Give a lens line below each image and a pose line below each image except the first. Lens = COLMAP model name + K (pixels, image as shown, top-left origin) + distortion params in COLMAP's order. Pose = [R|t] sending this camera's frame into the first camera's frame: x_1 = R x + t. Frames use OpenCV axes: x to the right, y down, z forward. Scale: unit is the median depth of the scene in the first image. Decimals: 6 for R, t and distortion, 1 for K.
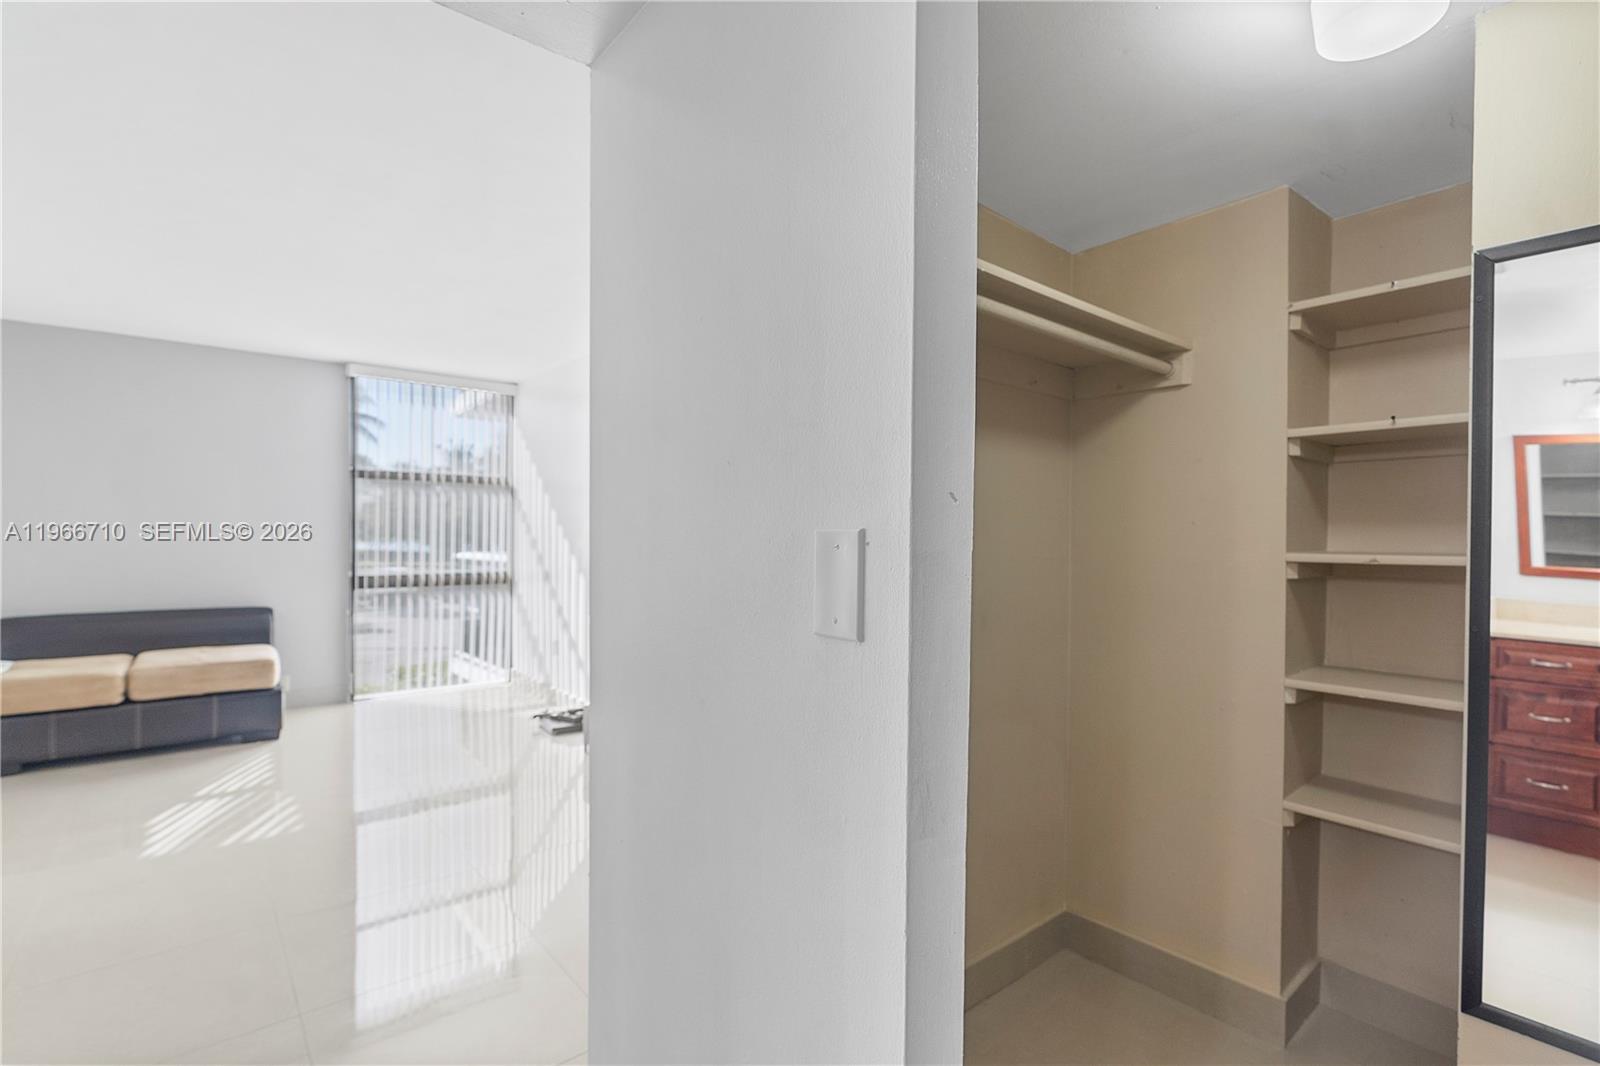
lens RADIAL K [[728.5, 0, 807.9], [0, 728.5, 538.0], [0, 0, 1]] dist [-0.003877, 0.000927]
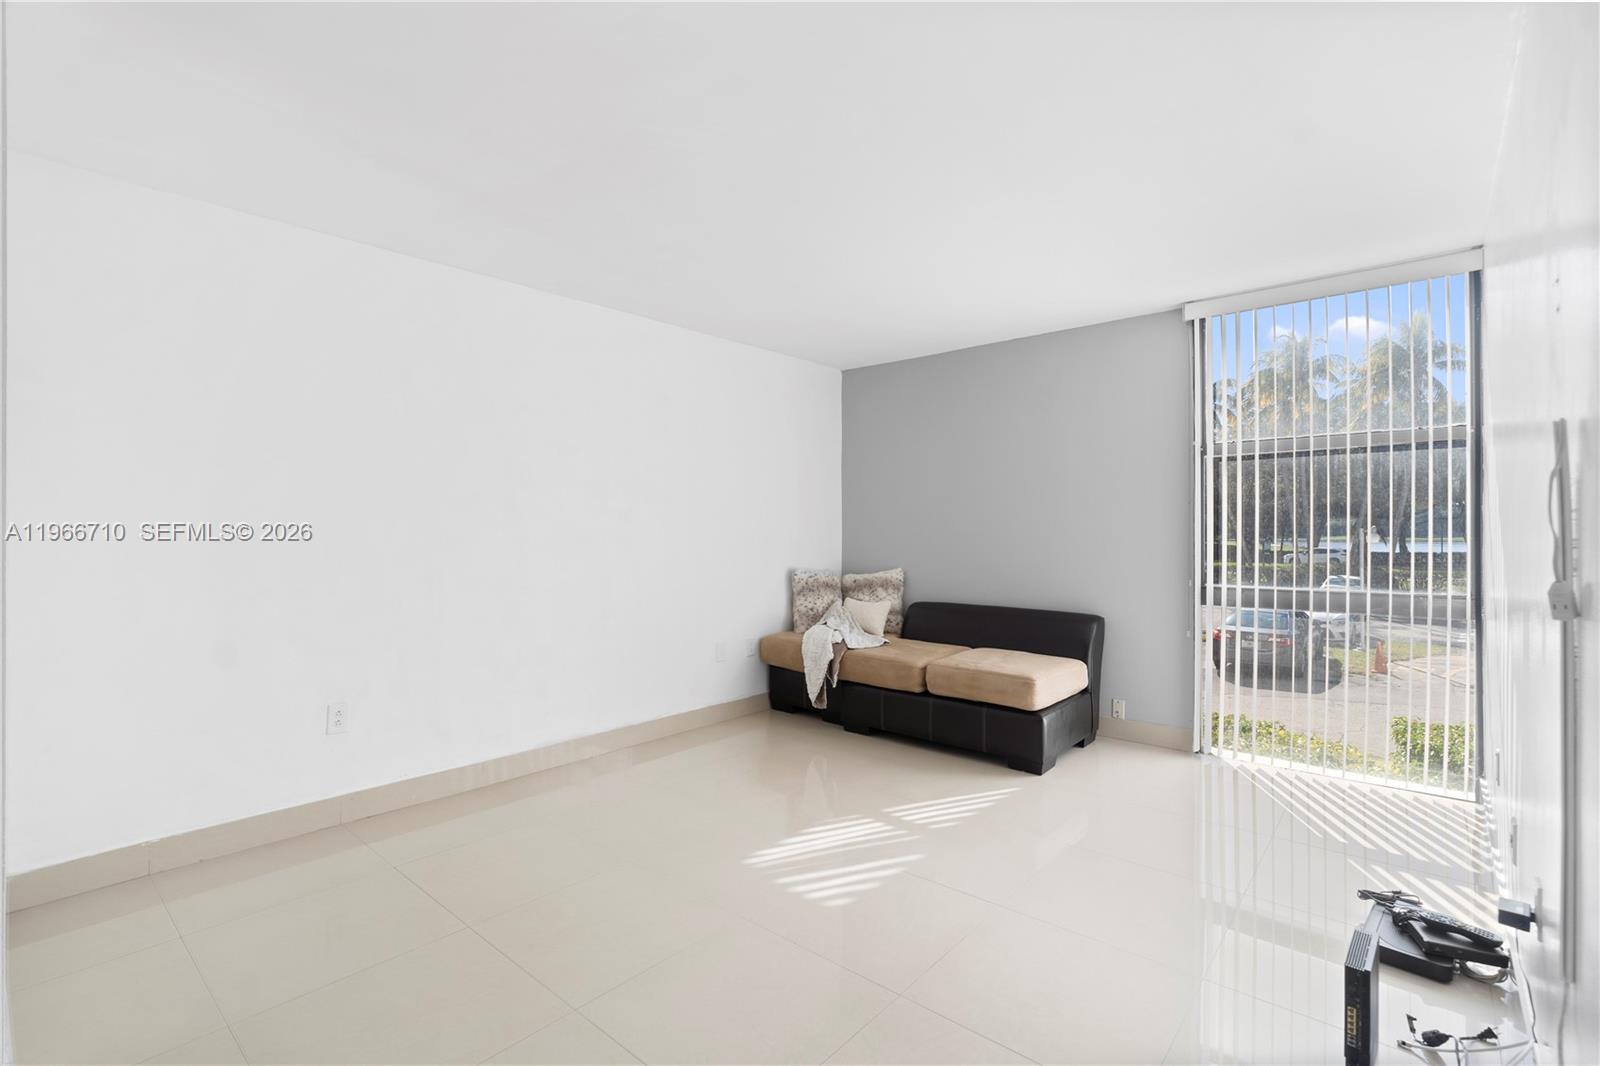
lens RADIAL K [[728.5, 0, 807.6], [0, 728.5, 528.9], [0, 0, 1]] dist [-0.003877, 0.000927]
pose [[0.161939, -0.007842, -0.986770, 0.059699], [0.002790, 0.999968, -0.007489, -0.000747], [0.986797, -0.001540, 0.161956, 0.649934]]
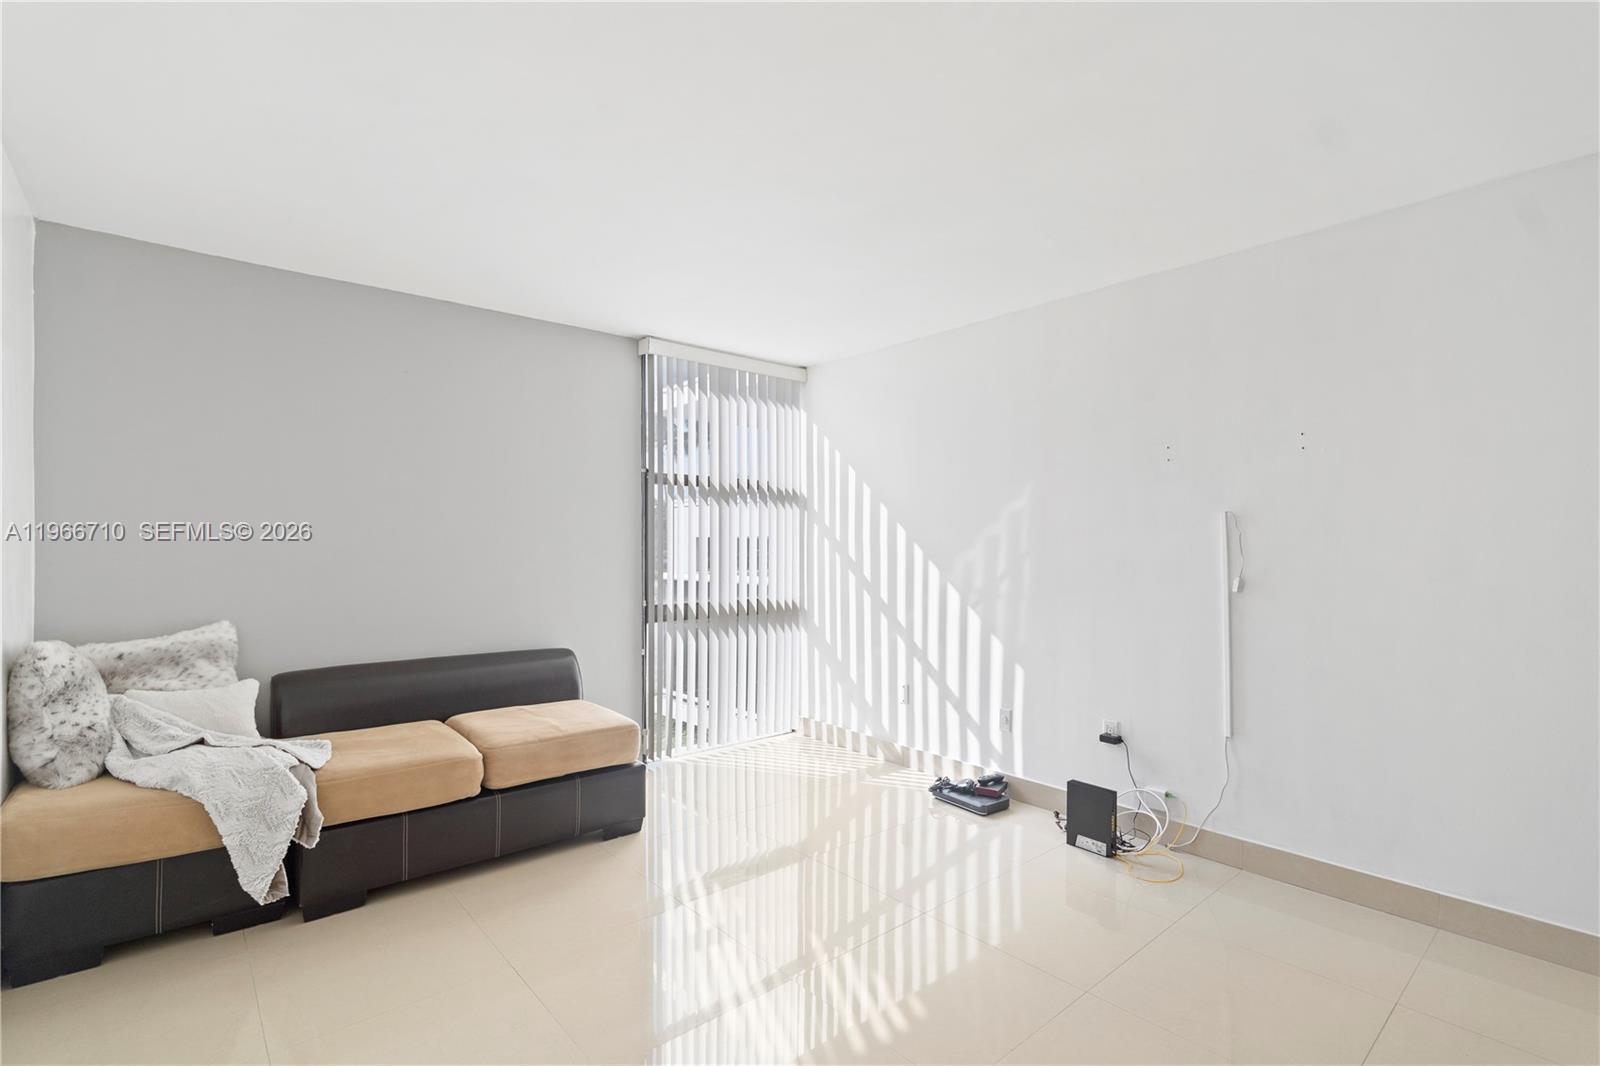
lens RADIAL K [[728.5, 0, 804.1], [0, 728.5, 542.9], [0, 0, 1]] dist [-0.003877, 0.000927]
pose [[0.999908, -0.004085, 0.012922, -0.616995], [0.004209, 0.999945, -0.009590, -0.011009], [-0.012882, 0.009644, 0.999871, 0.271796]]
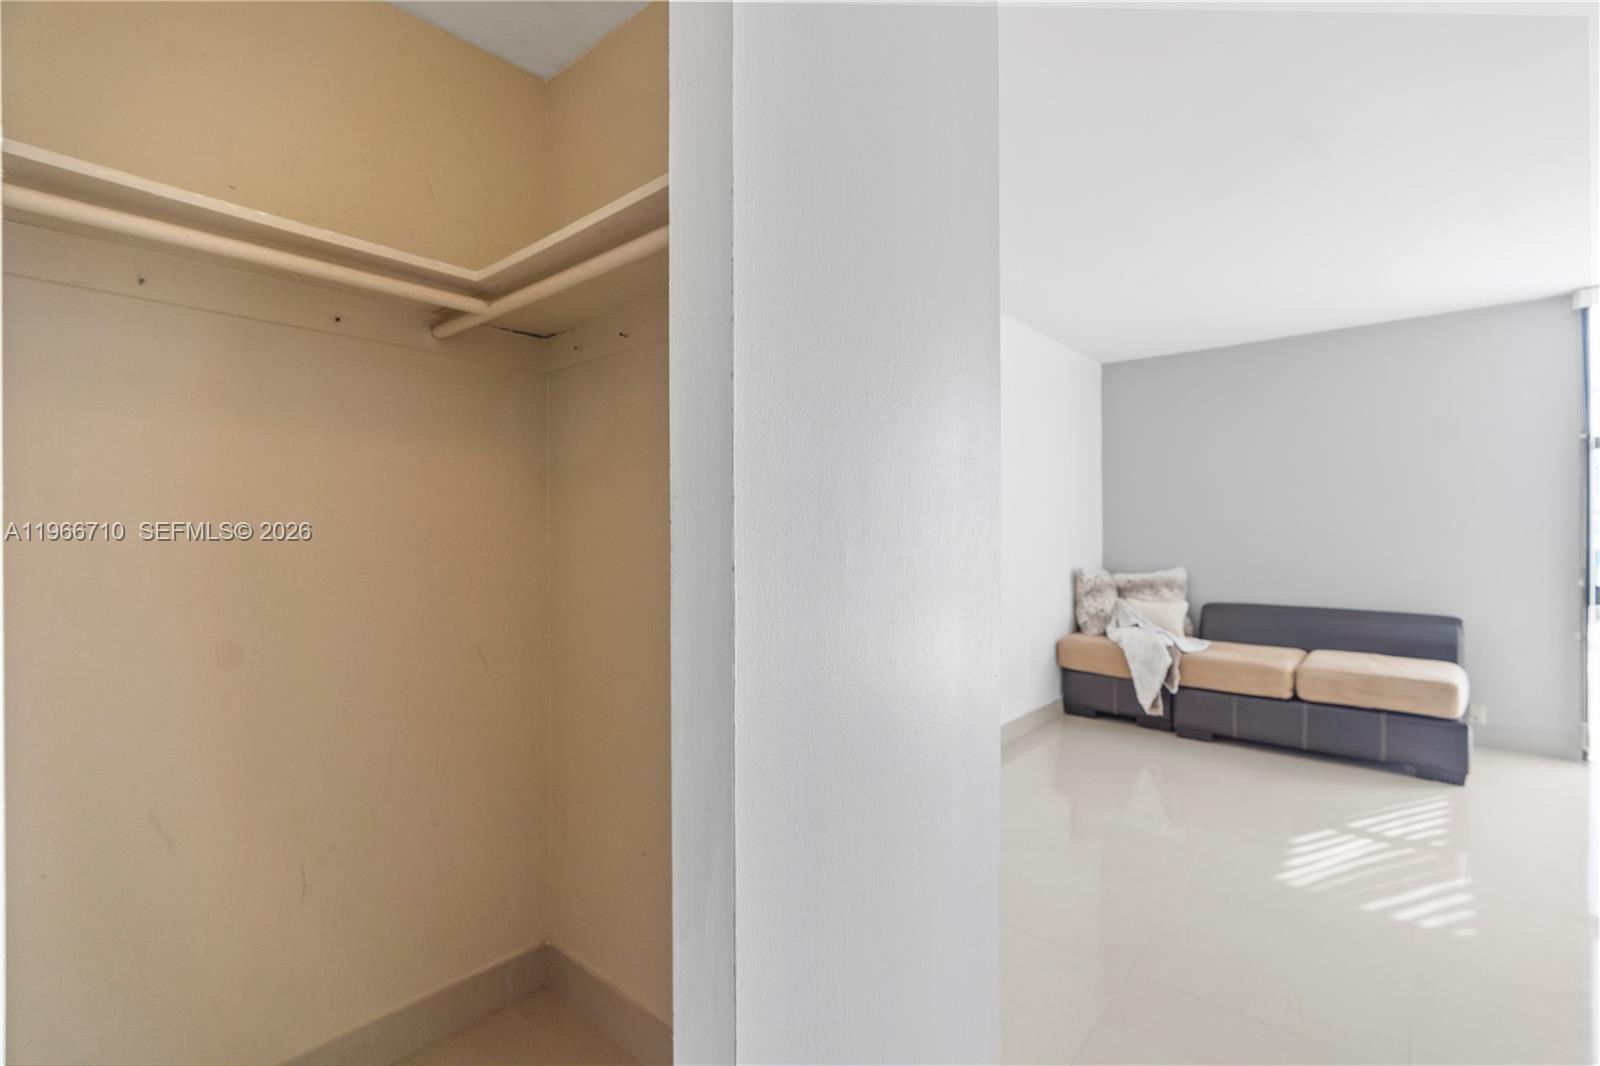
lens RADIAL K [[728.5, 0, 805.2], [0, 728.5, 528.7], [0, 0, 1]] dist [-0.003877, 0.000927]
pose [[0.166762, -0.006022, -0.985979, -0.070149], [0.002669, 0.999980, -0.005657, -0.001919], [0.985994, -0.001688, 0.166774, 0.174037]]
